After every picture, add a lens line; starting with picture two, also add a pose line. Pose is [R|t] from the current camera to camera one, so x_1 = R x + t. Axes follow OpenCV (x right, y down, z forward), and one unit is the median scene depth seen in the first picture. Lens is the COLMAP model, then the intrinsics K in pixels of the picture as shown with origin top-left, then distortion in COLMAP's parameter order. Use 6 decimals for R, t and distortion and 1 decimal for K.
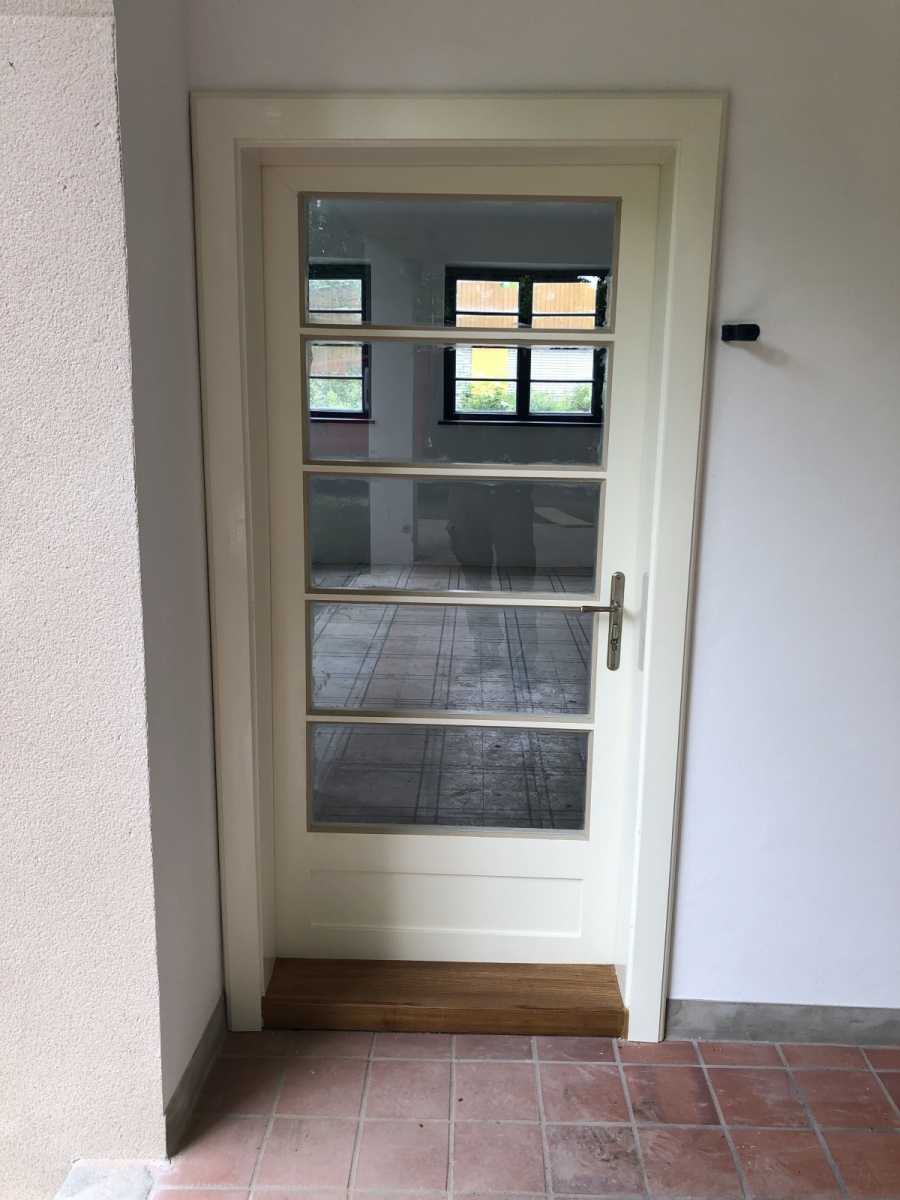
lens RADIAL K [[982.8, 0, 448.9], [0, 982.8, 598.9], [0, 0, 1]] dist [0.002539, 0.009815]
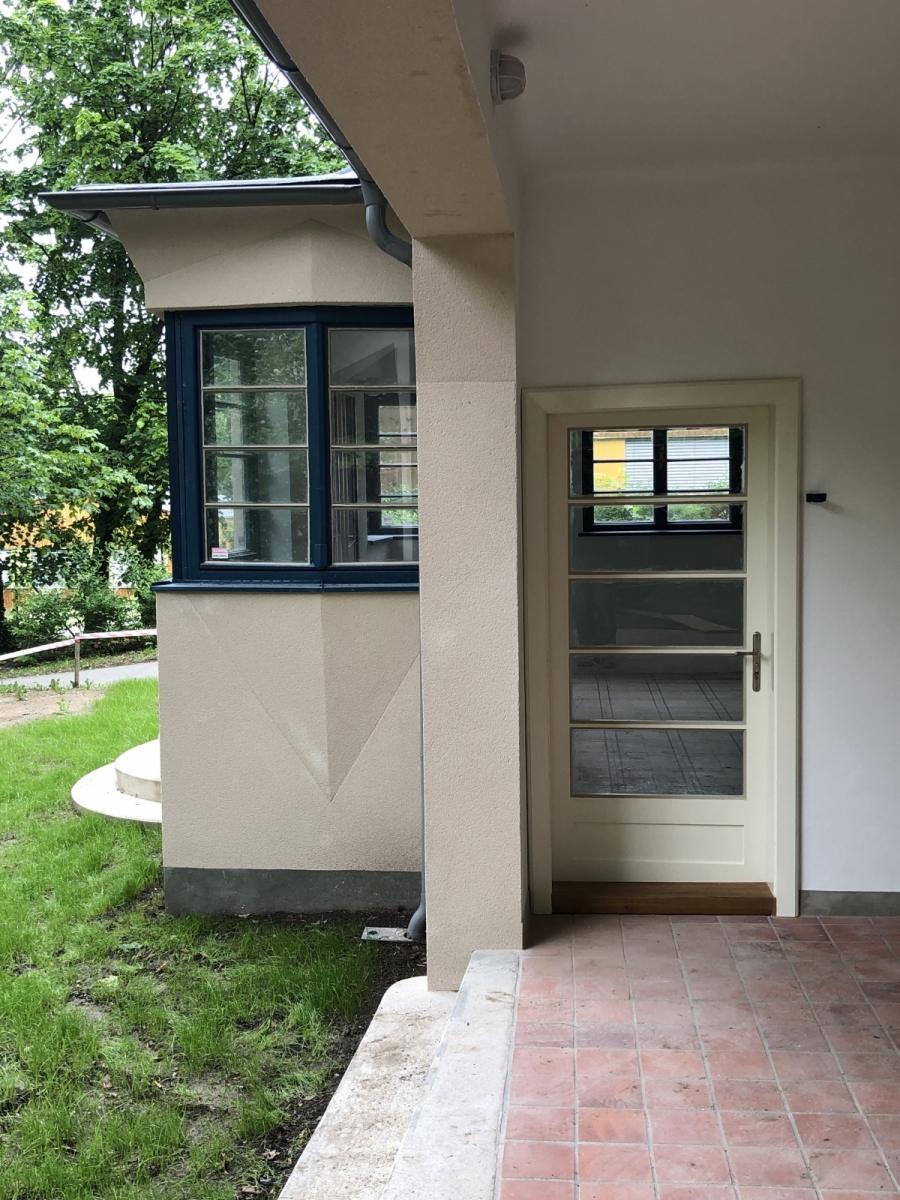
lens RADIAL K [[1298.3, 0, 452.3], [0, 1298.3, 600.2], [0, 0, 1]] dist [0.020488, 0.000000]
pose [[0.997387, -0.028164, -0.066522, -0.200162], [0.020156, 0.992794, -0.118125, 0.171733], [0.069369, 0.116476, 0.990768, -1.260752]]
